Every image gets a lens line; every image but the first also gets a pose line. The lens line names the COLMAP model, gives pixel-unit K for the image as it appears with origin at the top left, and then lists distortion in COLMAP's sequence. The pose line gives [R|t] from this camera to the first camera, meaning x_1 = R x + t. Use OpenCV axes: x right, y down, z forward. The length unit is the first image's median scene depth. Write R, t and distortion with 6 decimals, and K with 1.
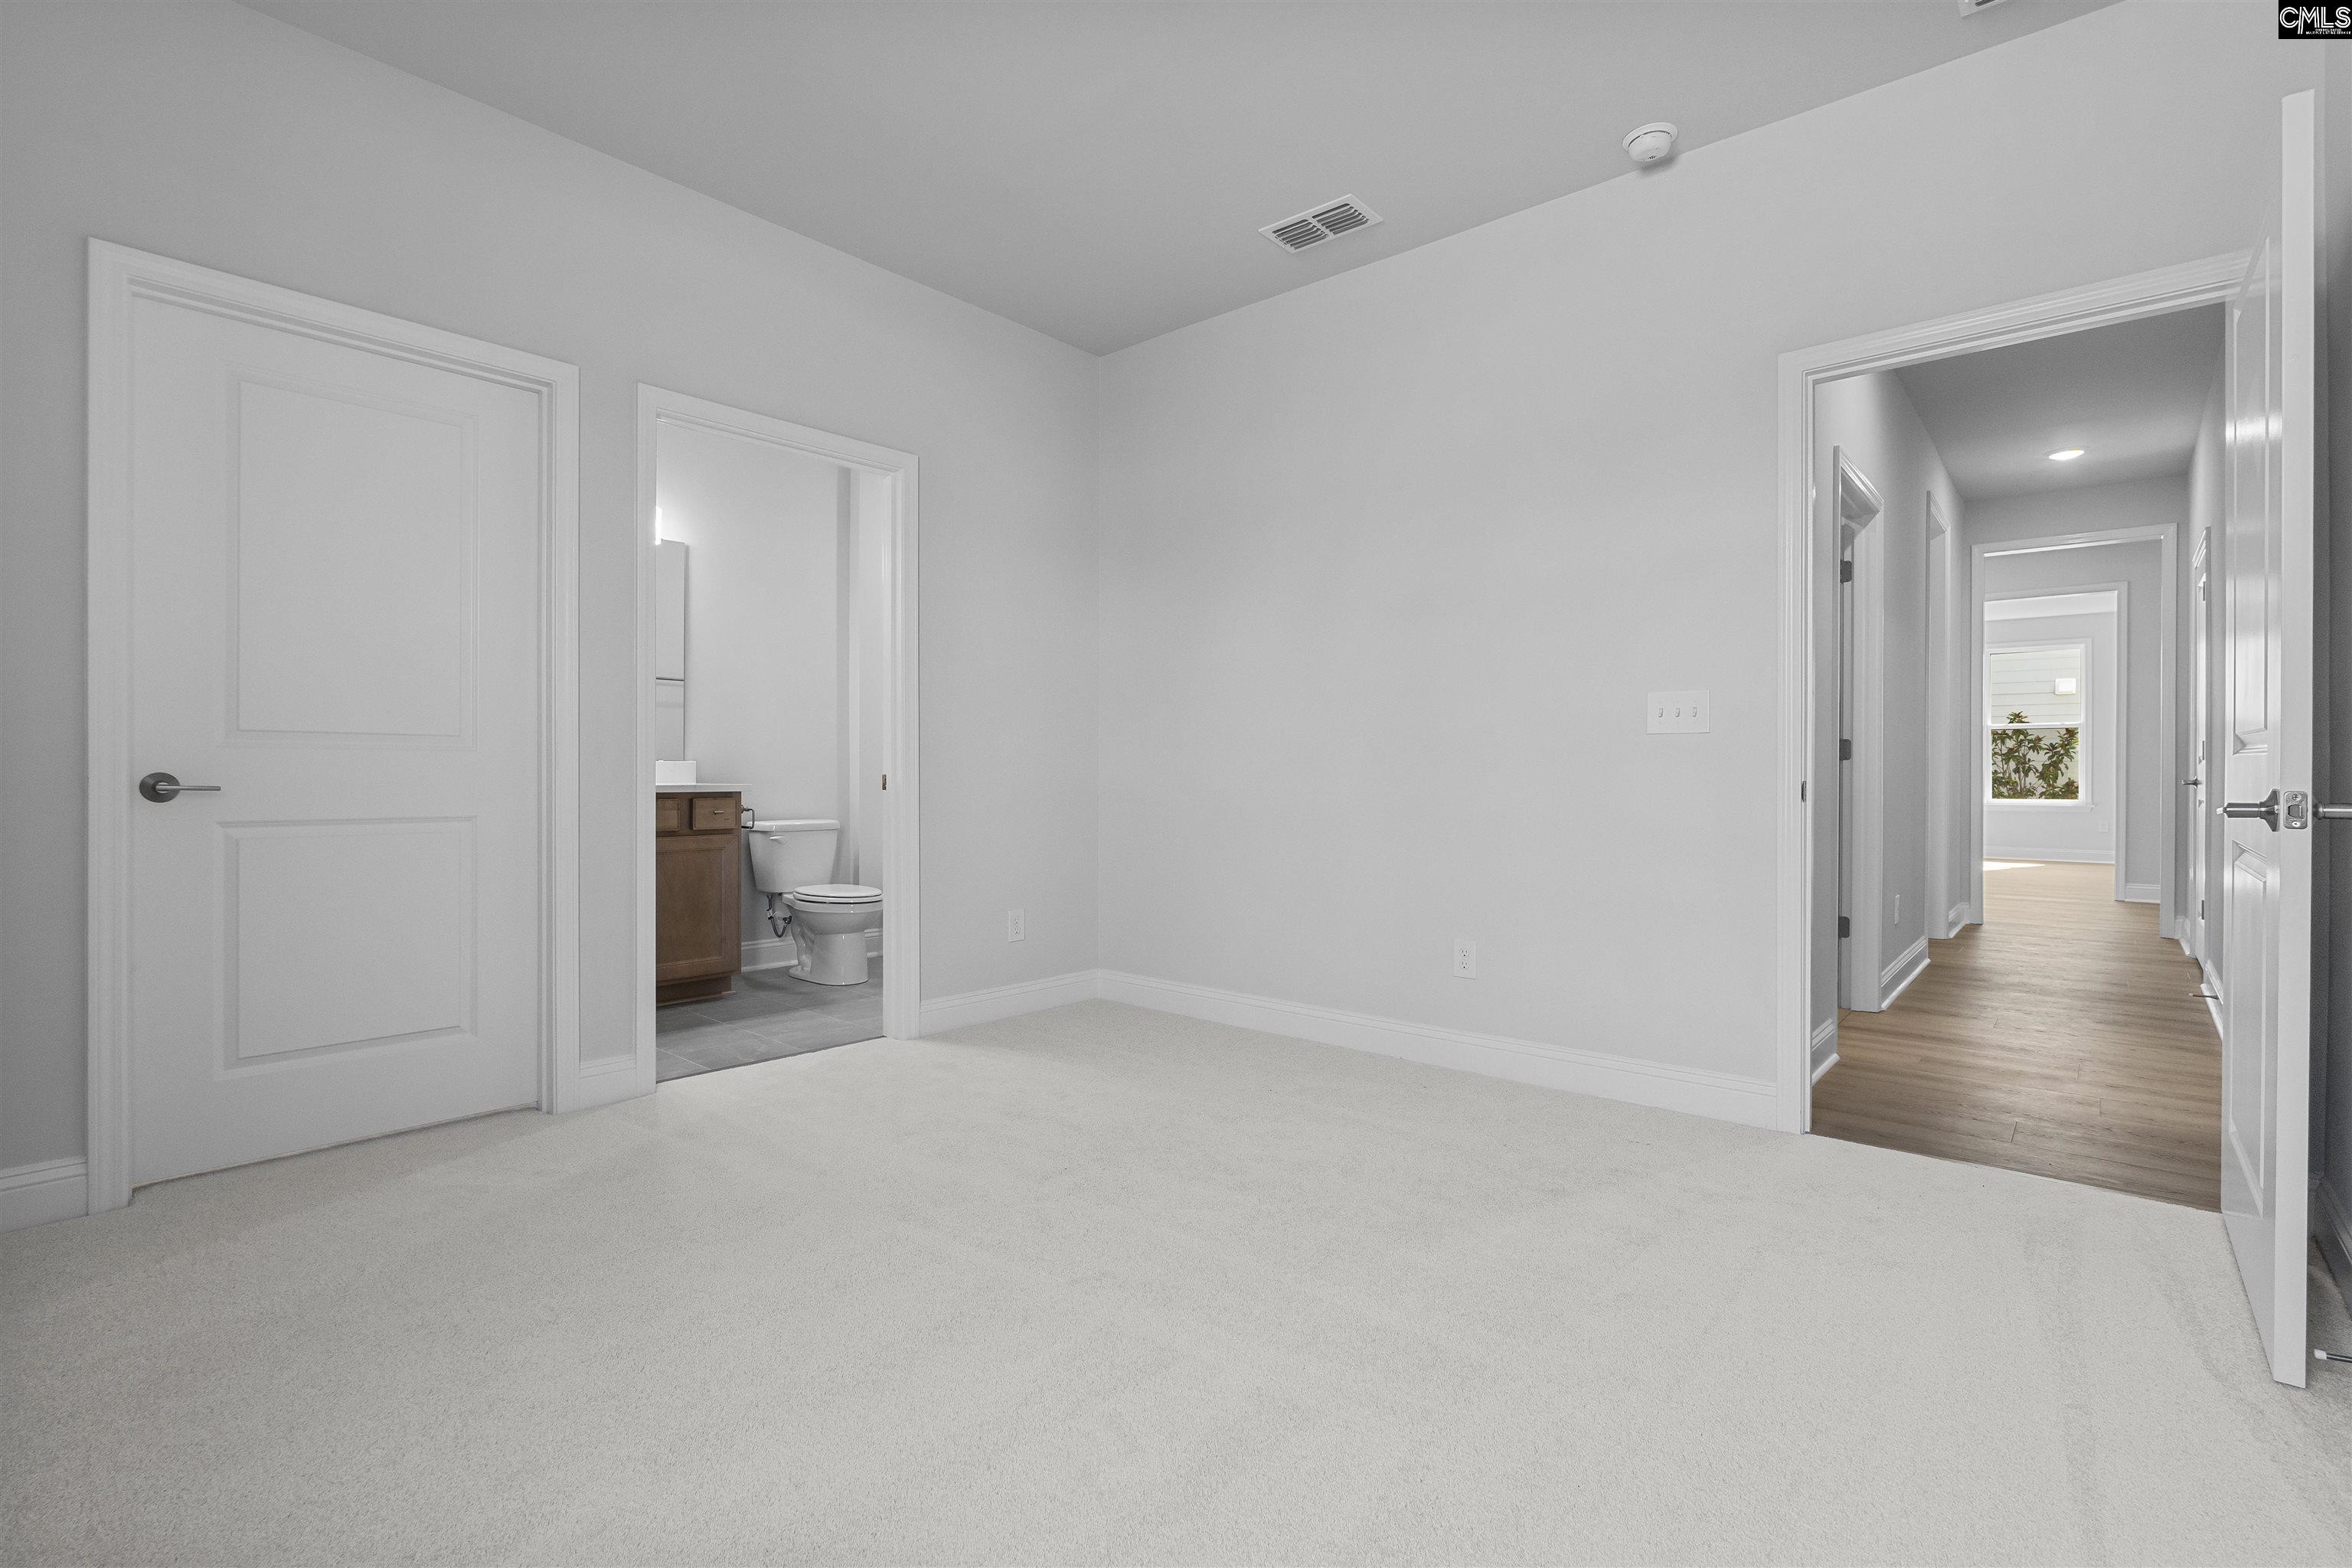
lens RADIAL K [[1081.4, 0, 1165.3], [0, 1081.4, 781.3], [0, 0, 1]] dist [-0.012768, -0.000101]
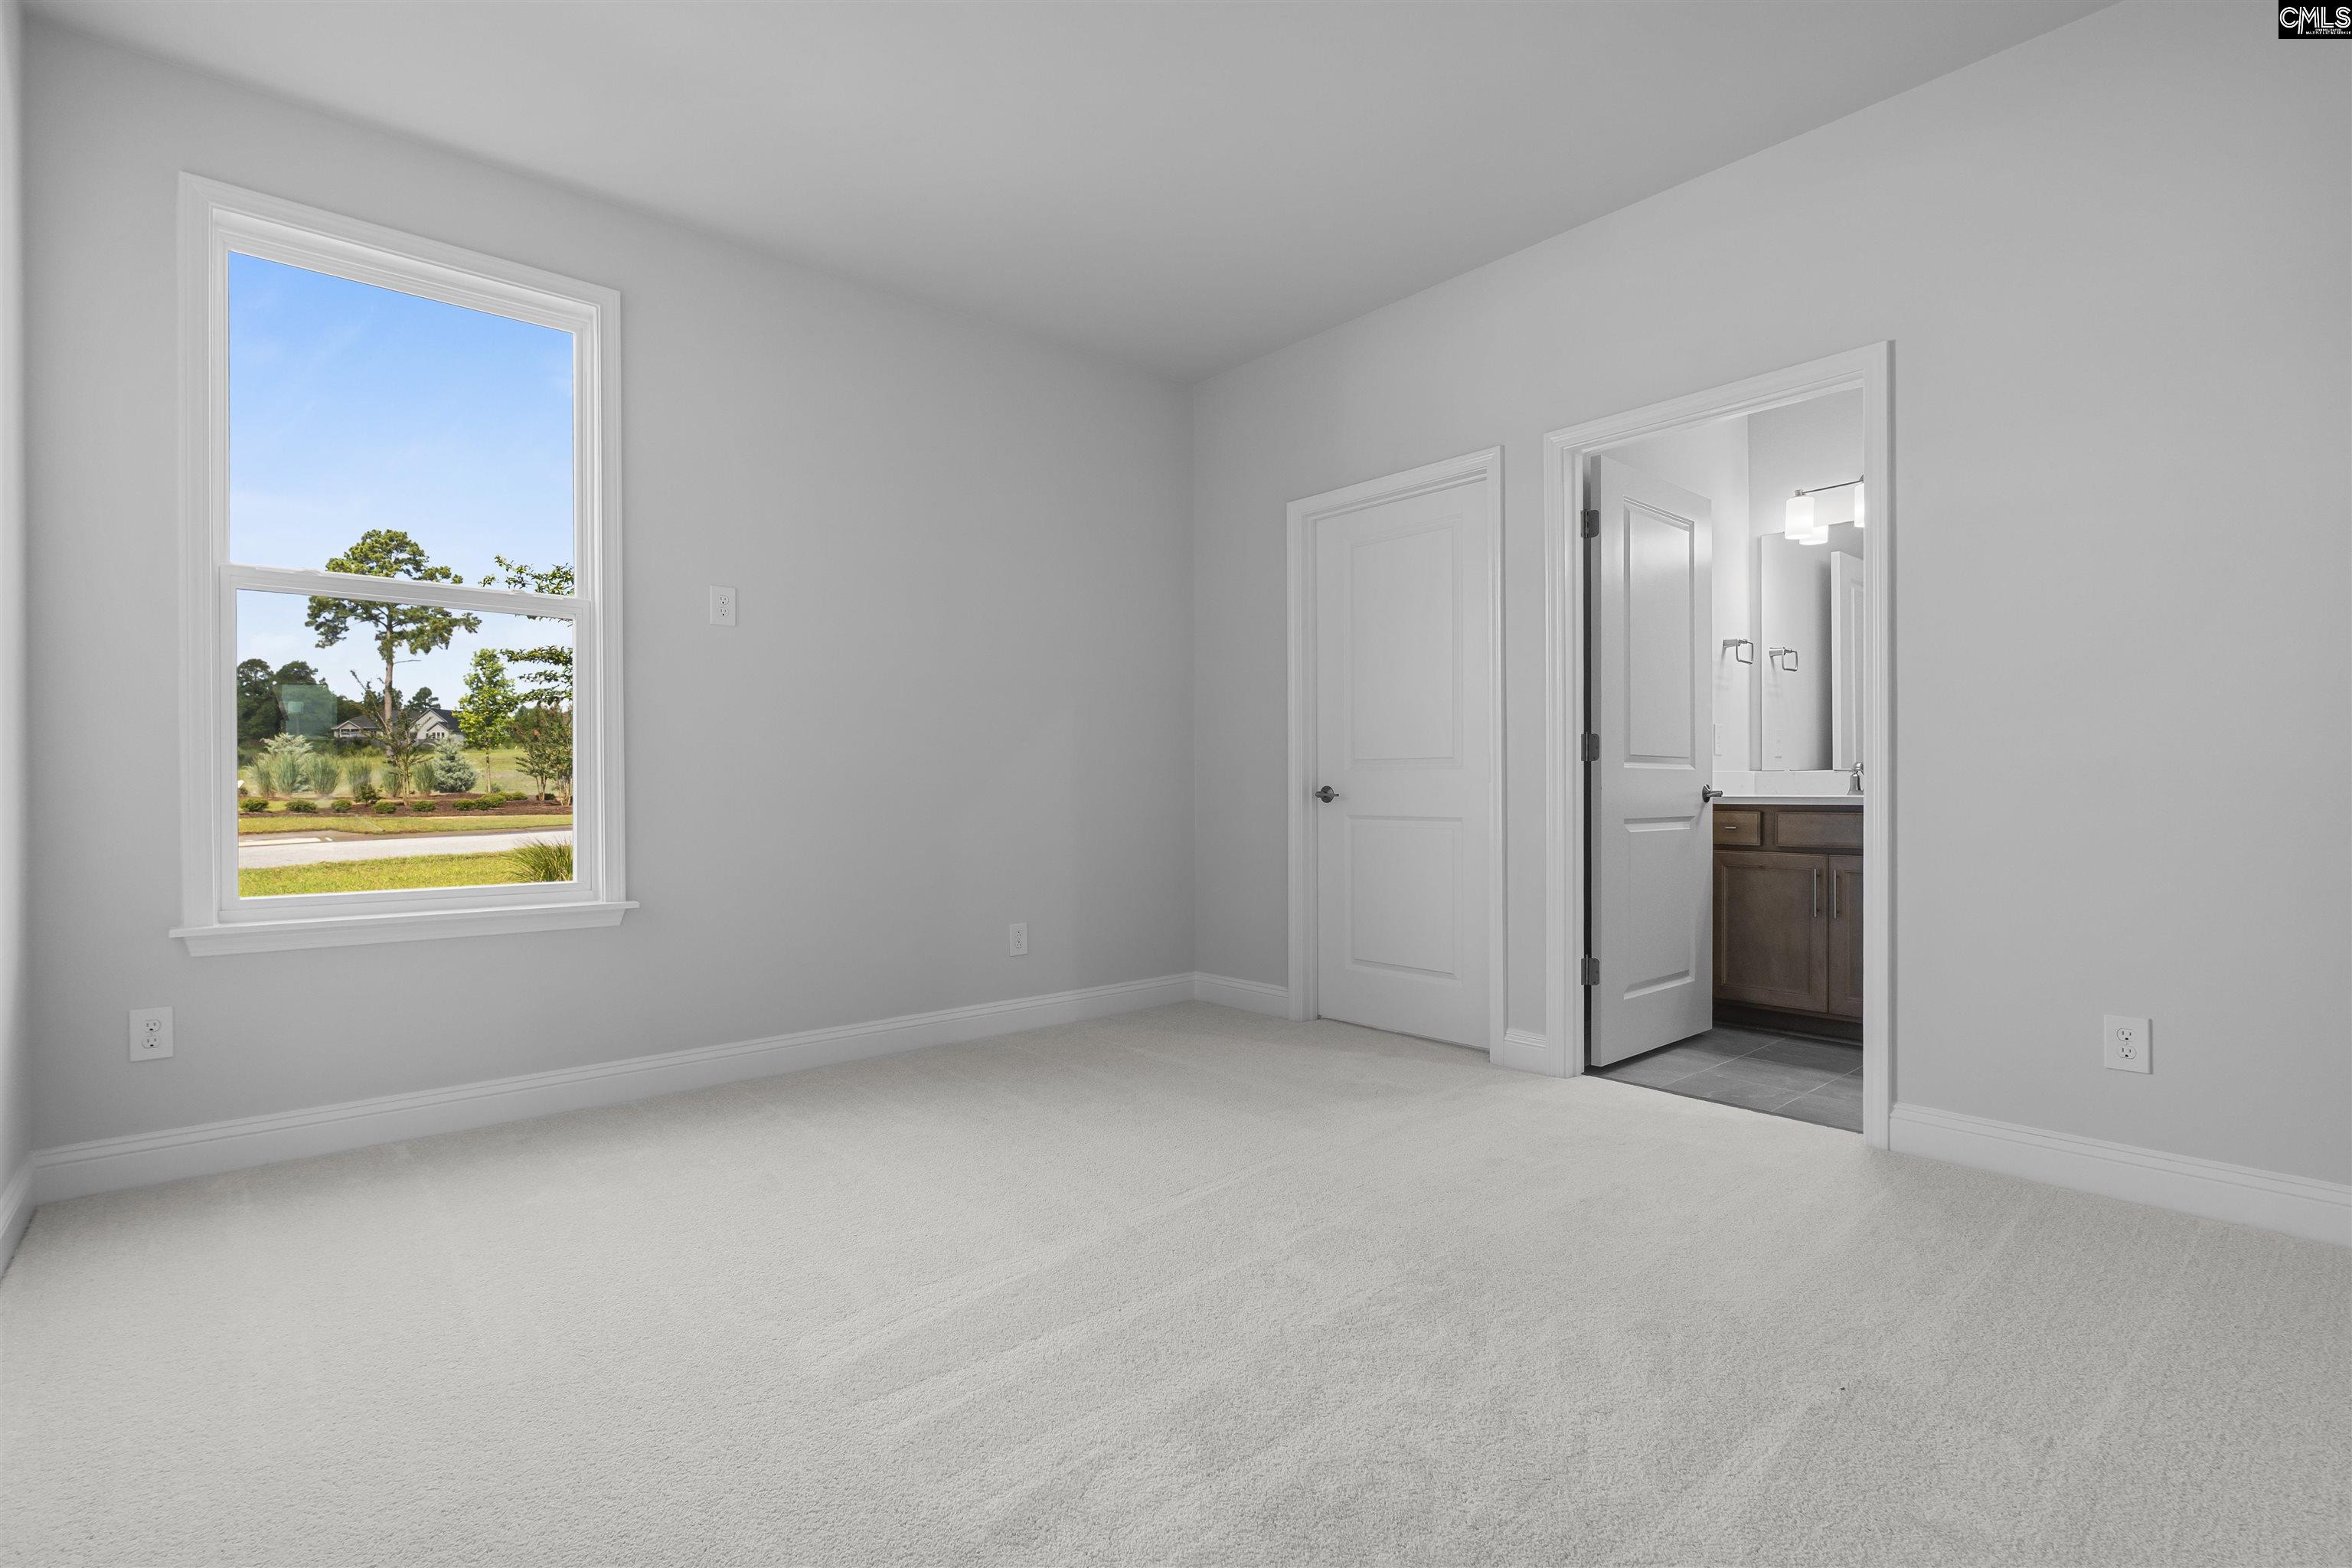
lens RADIAL K [[1081.4, 0, 1165.3], [0, 1081.4, 781.3], [0, 0, 1]] dist [-0.012768, -0.000101]
pose [[-0.133464, -0.009738, -0.991006, 0.707421], [-0.003439, 0.999950, -0.009363, 0.001619], [0.991048, 0.002158, -0.133491, 0.803831]]
